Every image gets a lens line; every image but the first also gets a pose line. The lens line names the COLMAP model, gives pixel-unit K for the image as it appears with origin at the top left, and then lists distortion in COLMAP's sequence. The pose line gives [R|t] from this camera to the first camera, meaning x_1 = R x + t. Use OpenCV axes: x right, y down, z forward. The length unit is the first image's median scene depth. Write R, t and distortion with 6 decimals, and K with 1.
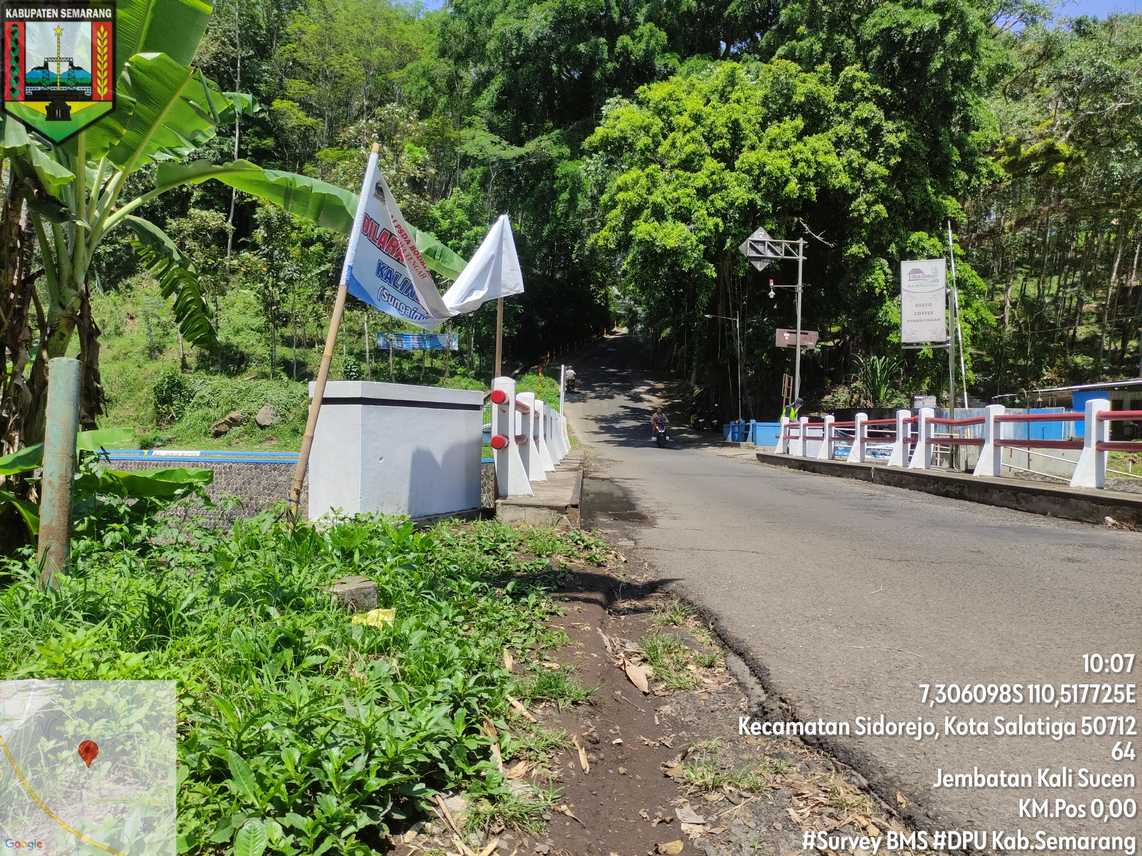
lens RADIAL K [[844.9, 0, 566.3], [0, 844.9, 427.7], [0, 0, 1]] dist [0.045651, -0.042731]
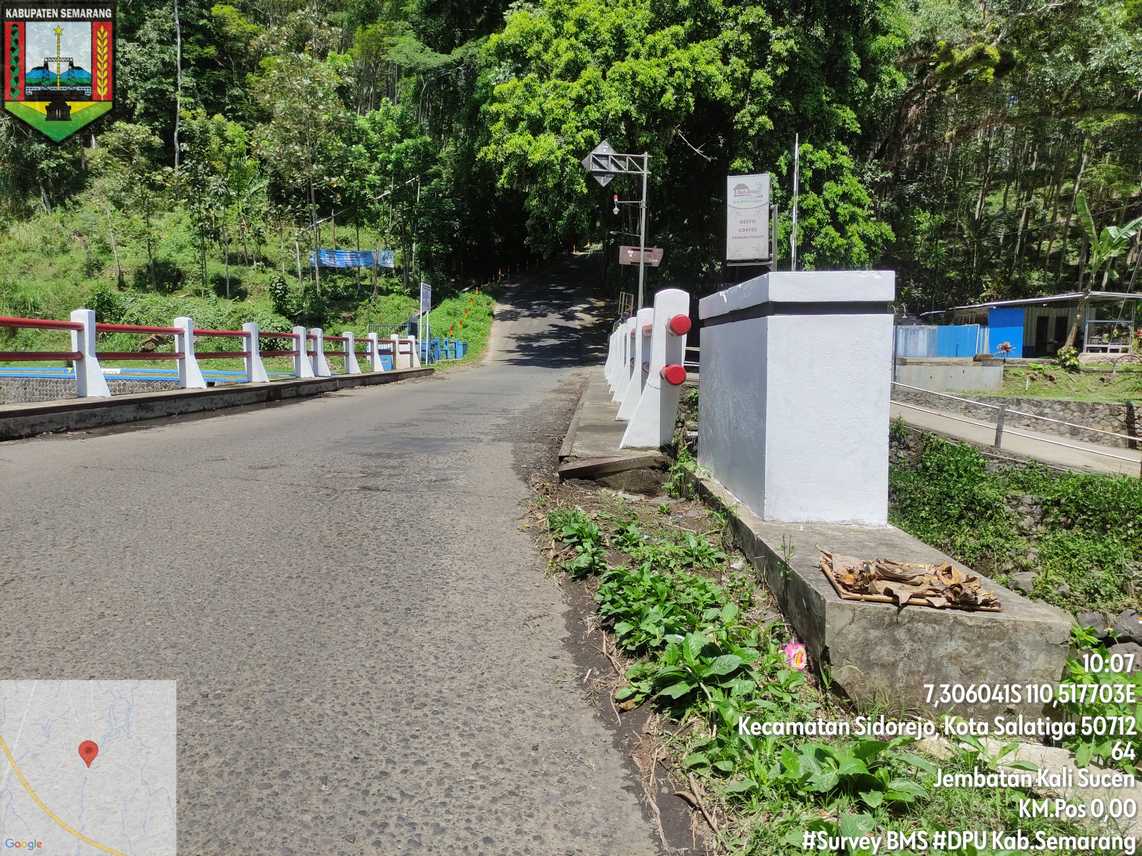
lens RADIAL K [[844.9, 0, 571.8], [0, 844.9, 428.0], [0, 0, 1]] dist [0.045651, -0.042731]
pose [[0.999859, 0.000934, -0.016792, 0.147030], [0.000683, 0.995376, 0.096051, 0.000470], [0.016804, -0.096048, 0.995235, -0.008154]]
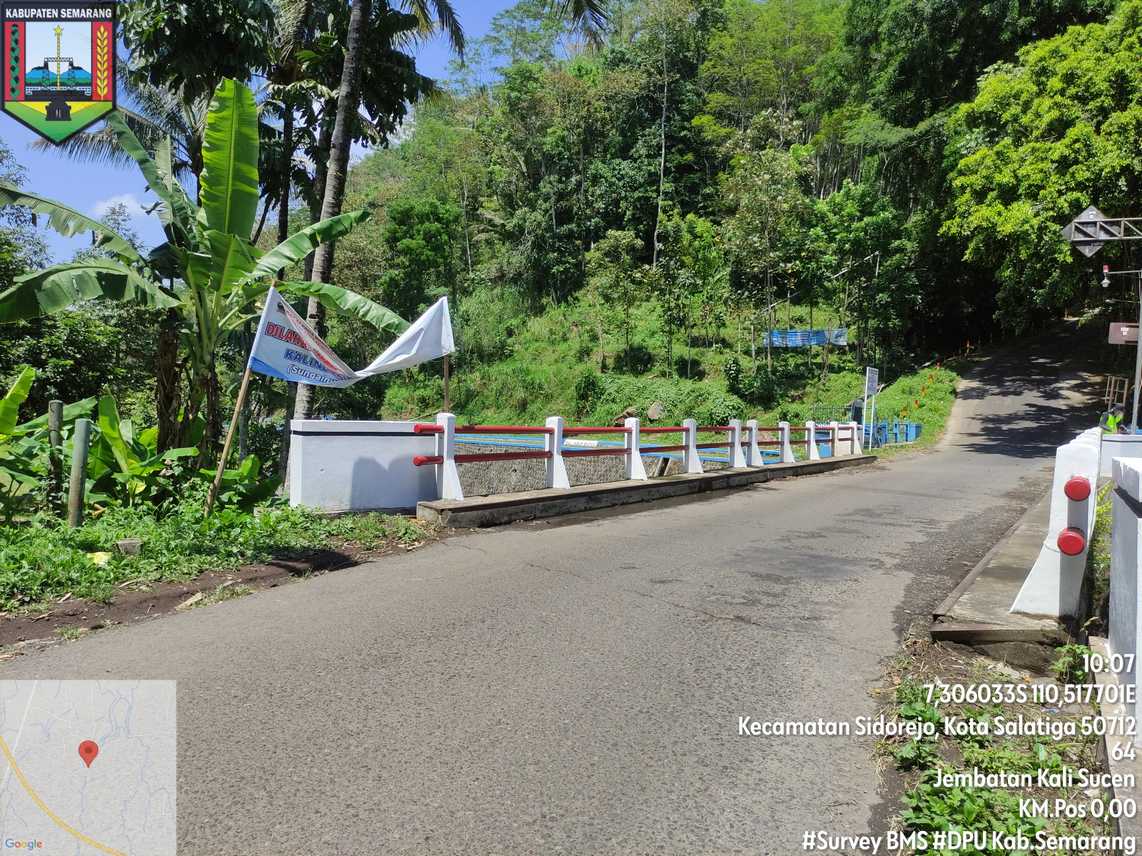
lens RADIAL K [[844.9, 0, 566.0], [0, 844.9, 427.8], [0, 0, 1]] dist [0.045651, -0.042731]
pose [[0.853884, 0.021867, -0.520004, 0.162345], [-0.014940, 0.999735, 0.017508, -0.012488], [0.520249, -0.007181, 0.853984, -0.016243]]
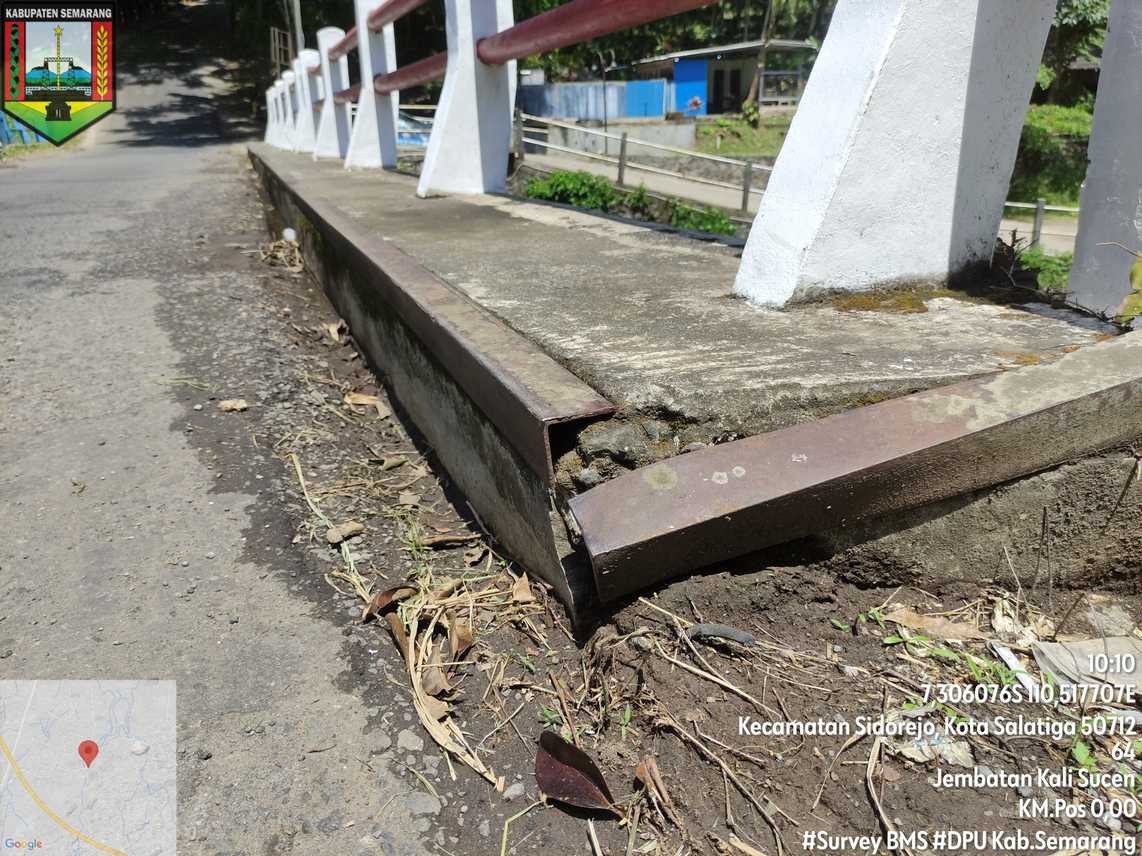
lens RADIAL K [[844.9, 0, 570.0], [0, 844.9, 437.6], [0, 0, 1]] dist [0.045651, -0.042731]
pose [[0.931102, -0.164745, 0.325435, 0.136721], [0.042122, 0.934787, 0.352702, 0.011648], [-0.362319, -0.314693, 0.877322, 0.110462]]
